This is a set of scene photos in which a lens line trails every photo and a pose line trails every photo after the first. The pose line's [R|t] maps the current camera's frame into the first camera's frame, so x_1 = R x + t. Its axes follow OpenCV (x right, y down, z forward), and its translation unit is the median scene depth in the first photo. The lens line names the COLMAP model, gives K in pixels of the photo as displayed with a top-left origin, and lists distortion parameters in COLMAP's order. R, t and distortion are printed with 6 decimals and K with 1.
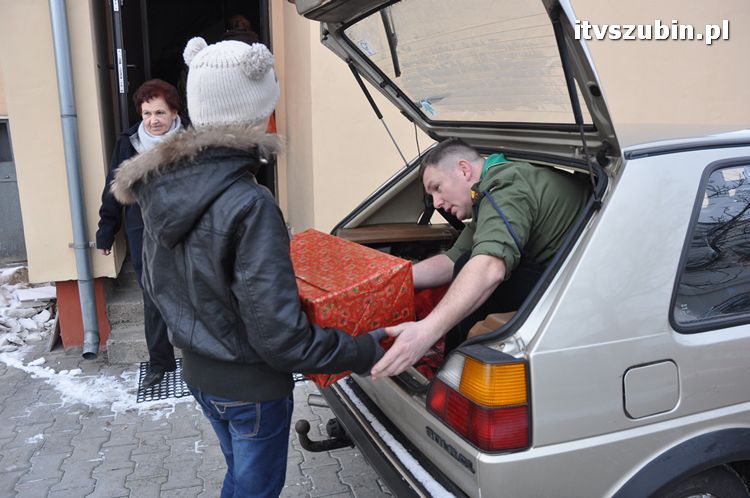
lens RADIAL K [[599.6, 0, 376.7], [0, 599.6, 235.6], [0, 0, 1]] dist [-0.151057, 0.153862]
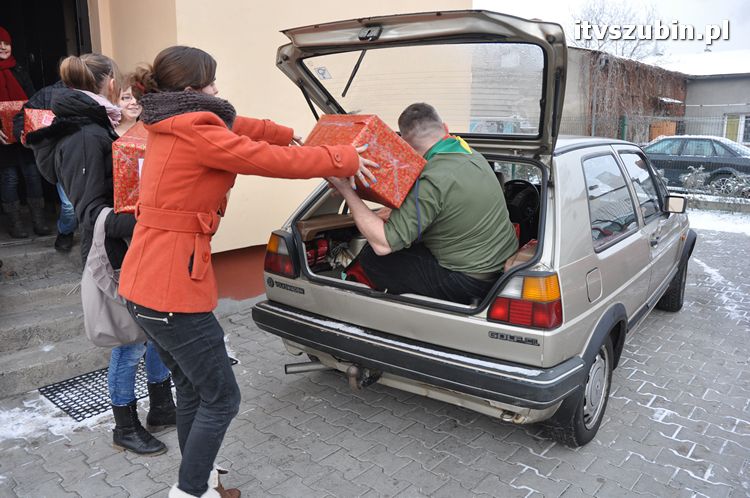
lens RADIAL K [[599.6, 0, 376.7], [0, 599.6, 235.6], [0, 0, 1]] dist [-0.151057, 0.153862]
pose [[0.847918, -0.082497, 0.523669, -0.710317], [0.091582, 0.995761, 0.008581, 0.027019], [-0.522157, 0.040682, 0.851878, -0.128558]]
